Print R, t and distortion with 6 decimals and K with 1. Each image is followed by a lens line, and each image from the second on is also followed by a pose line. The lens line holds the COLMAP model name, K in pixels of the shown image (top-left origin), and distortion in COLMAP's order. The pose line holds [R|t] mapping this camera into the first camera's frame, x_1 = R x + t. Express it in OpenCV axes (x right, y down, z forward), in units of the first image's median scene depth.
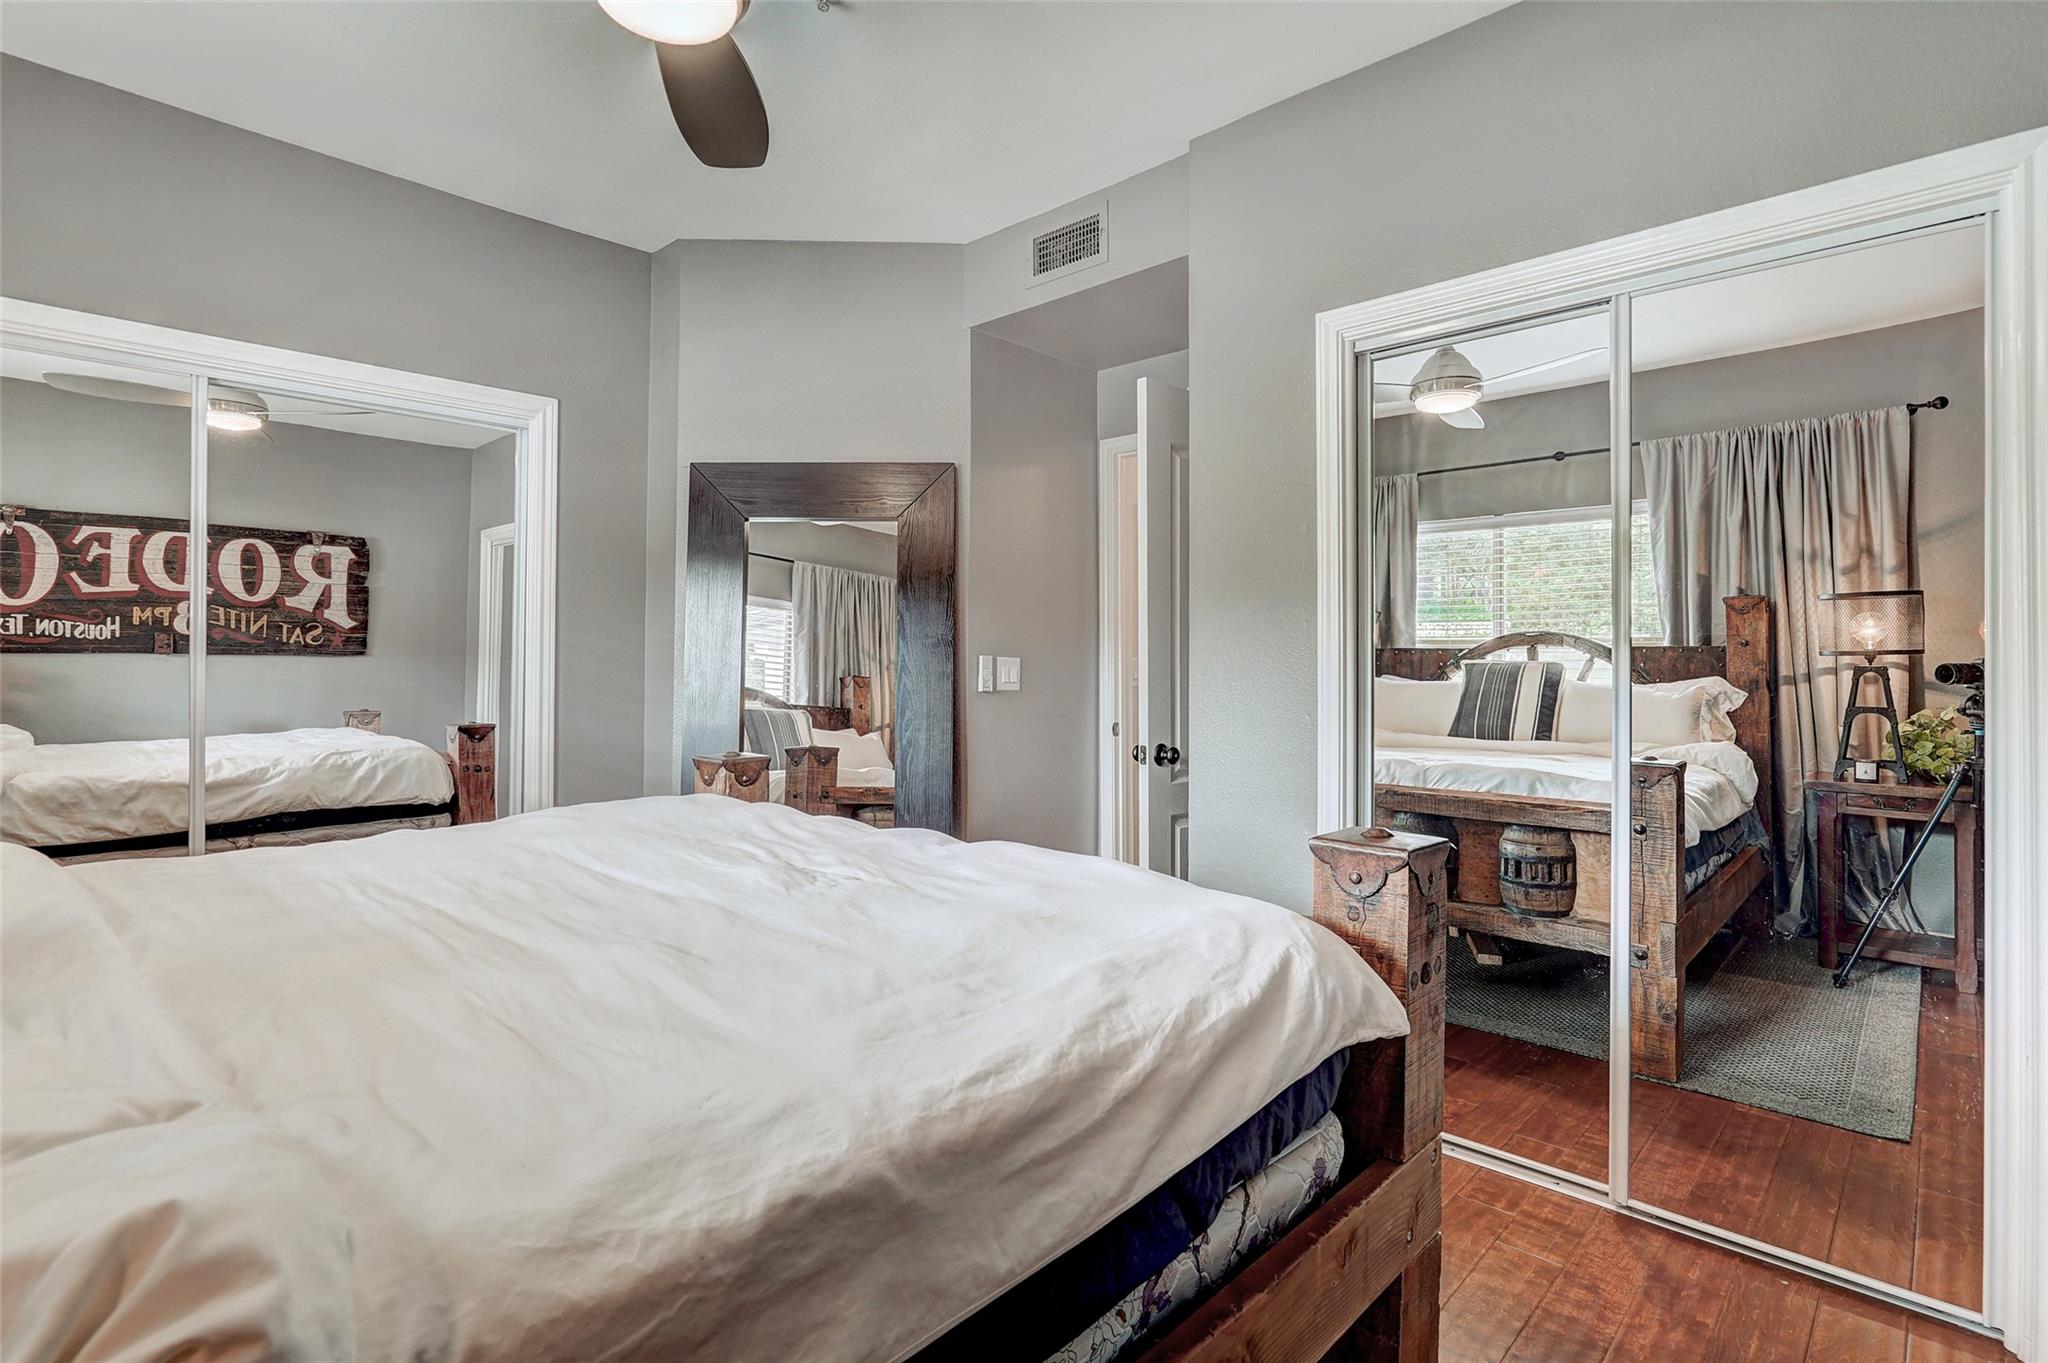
lens RADIAL K [[982.0, 0, 1052.5], [0, 982.0, 642.2], [0, 0, 1]] dist [-0.016180, 0.006342]
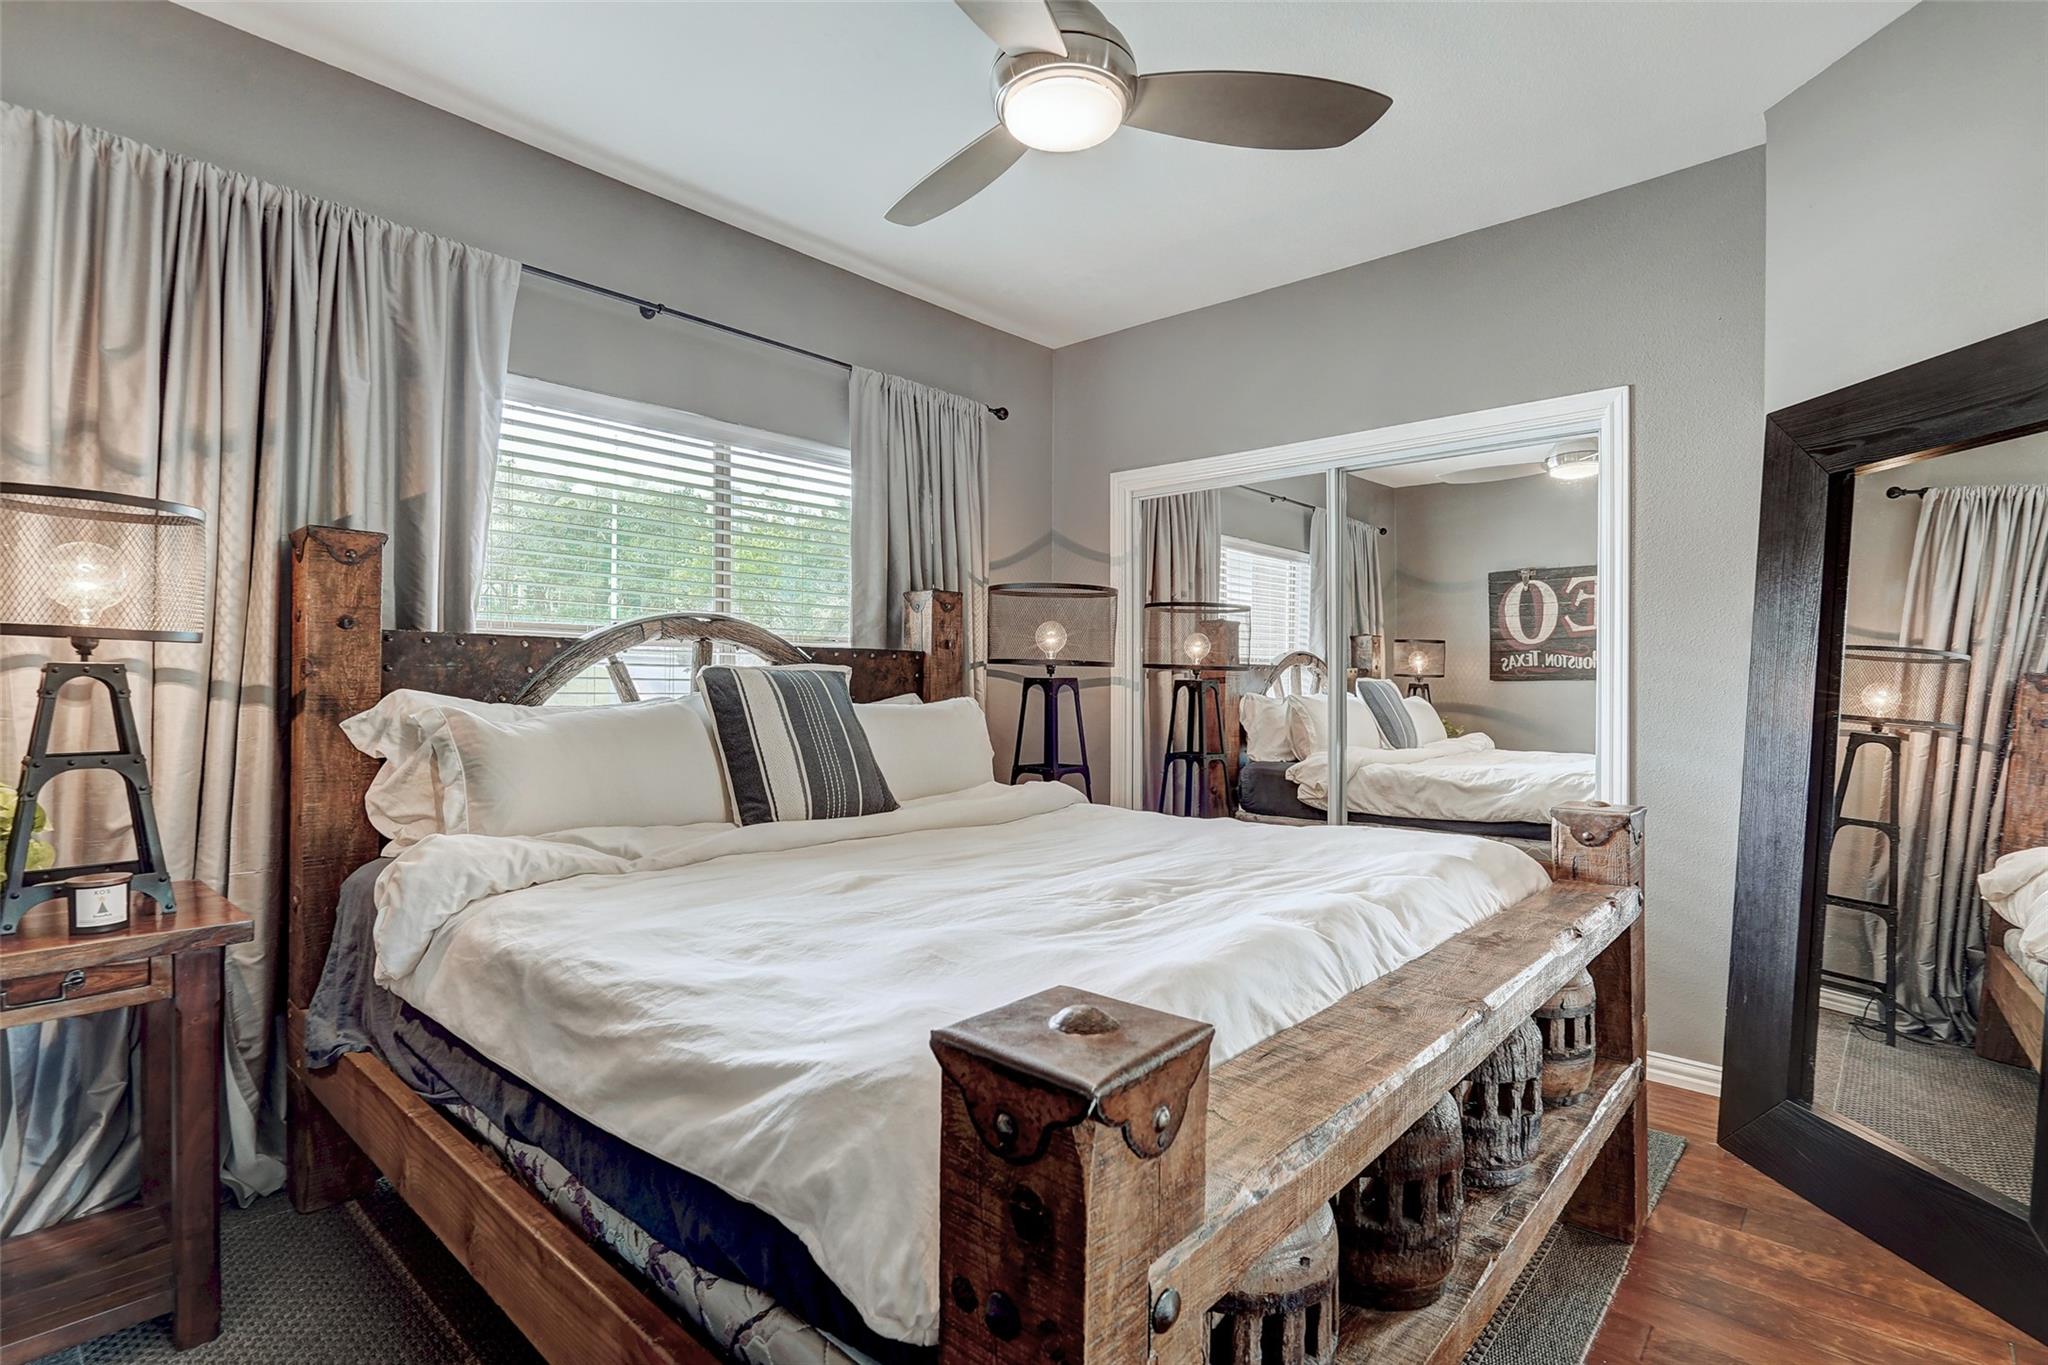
lens RADIAL K [[982.0, 0, 1023.7], [0, 982.0, 676.0], [0, 0, 1]] dist [-0.016180, 0.006342]
pose [[0.035781, -0.004388, -0.999350, 0.374311], [0.009325, 0.999948, -0.004057, 0.007063], [0.999316, -0.009174, 0.035820, 0.423612]]
